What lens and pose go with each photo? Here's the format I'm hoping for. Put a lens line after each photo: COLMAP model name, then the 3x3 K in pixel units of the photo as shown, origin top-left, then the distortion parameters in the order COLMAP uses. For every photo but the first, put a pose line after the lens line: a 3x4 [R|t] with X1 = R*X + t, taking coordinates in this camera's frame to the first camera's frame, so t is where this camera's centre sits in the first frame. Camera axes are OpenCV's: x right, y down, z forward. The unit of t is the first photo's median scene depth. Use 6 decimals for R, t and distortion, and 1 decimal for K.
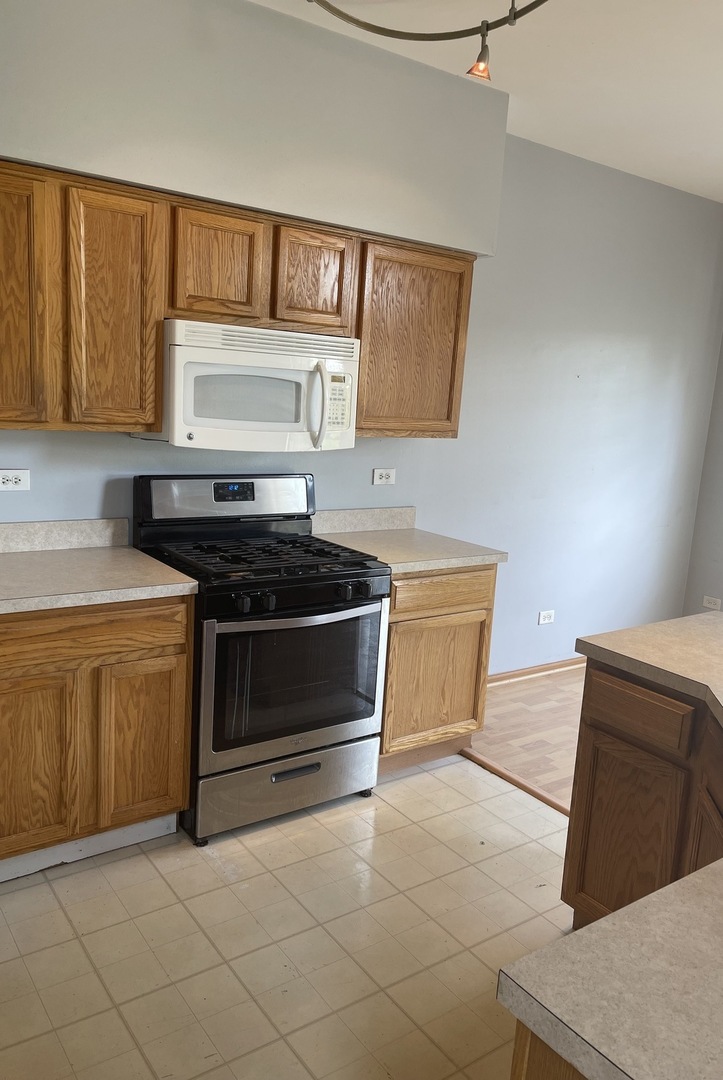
lens RADIAL K [[817.0, 0, 342.5], [0, 817.0, 548.1], [0, 0, 1]] dist [0.004978, -0.002779]
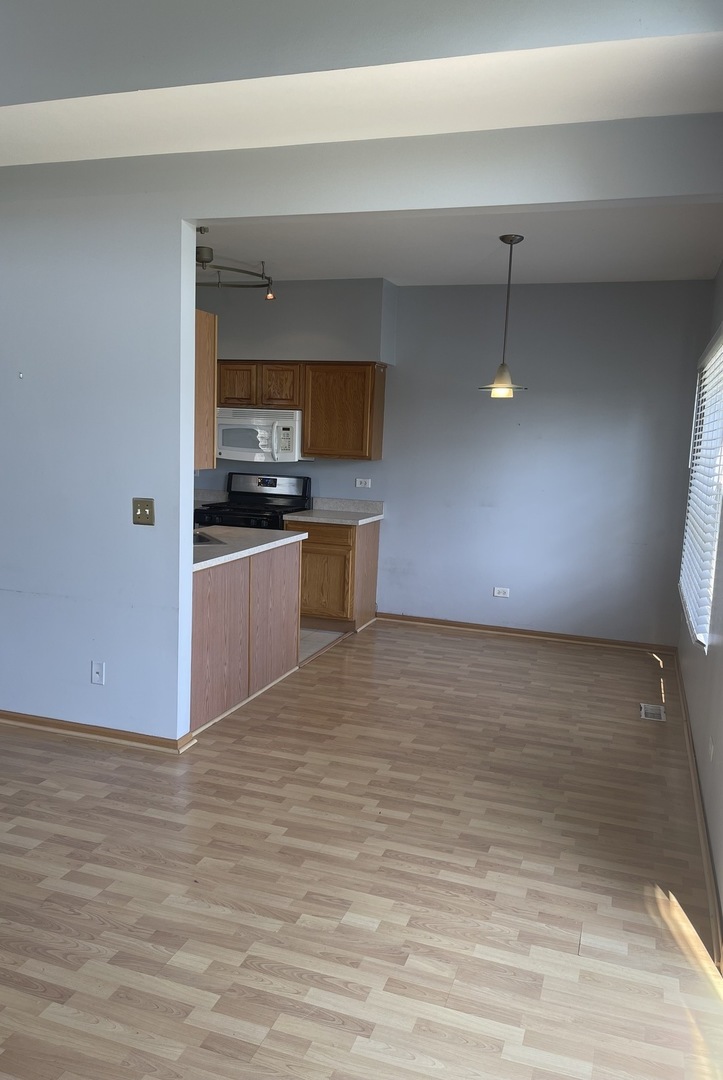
lens RADIAL K [[802.0, 0, 361.5], [0, 802.0, 540.0], [0, 0, 1]] dist [0.055152, -0.000459]
pose [[0.592803, 0.066417, -0.802604, 1.807891], [-0.158971, 0.986635, -0.035770, 0.123825], [0.789502, 0.148795, 0.595439, -0.060216]]
